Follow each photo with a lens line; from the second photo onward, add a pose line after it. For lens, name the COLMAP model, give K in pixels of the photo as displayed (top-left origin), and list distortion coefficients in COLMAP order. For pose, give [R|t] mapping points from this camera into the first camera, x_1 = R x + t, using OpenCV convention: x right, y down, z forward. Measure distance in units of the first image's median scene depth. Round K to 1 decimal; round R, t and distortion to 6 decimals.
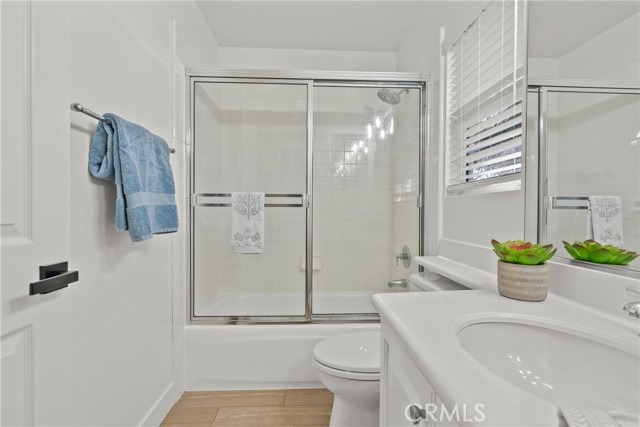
lens RADIAL K [[295.4, 0, 324.1], [0, 295.4, 214.8], [0, 0, 1]] dist [0.001570, 0.000666]
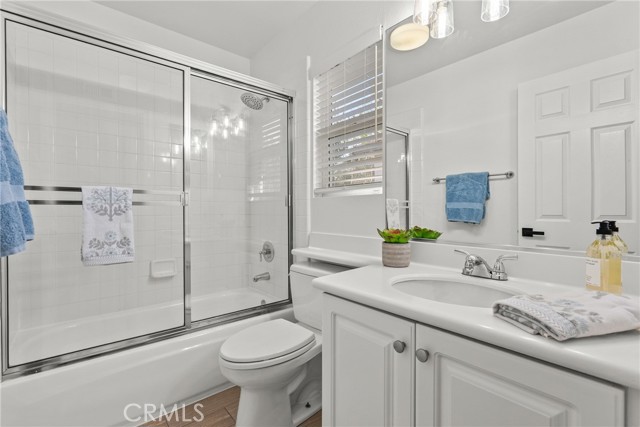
lens RADIAL K [[296.0, 0, 320.0], [0, 296.0, 213.5], [0, 0, 1]] dist [0.023344, 0.000485]
pose [[0.793590, -0.012242, 0.608329, -0.299058], [0.015054, 0.999887, 0.000484, 0.003705], [-0.608266, 0.008774, 0.793684, 0.018898]]
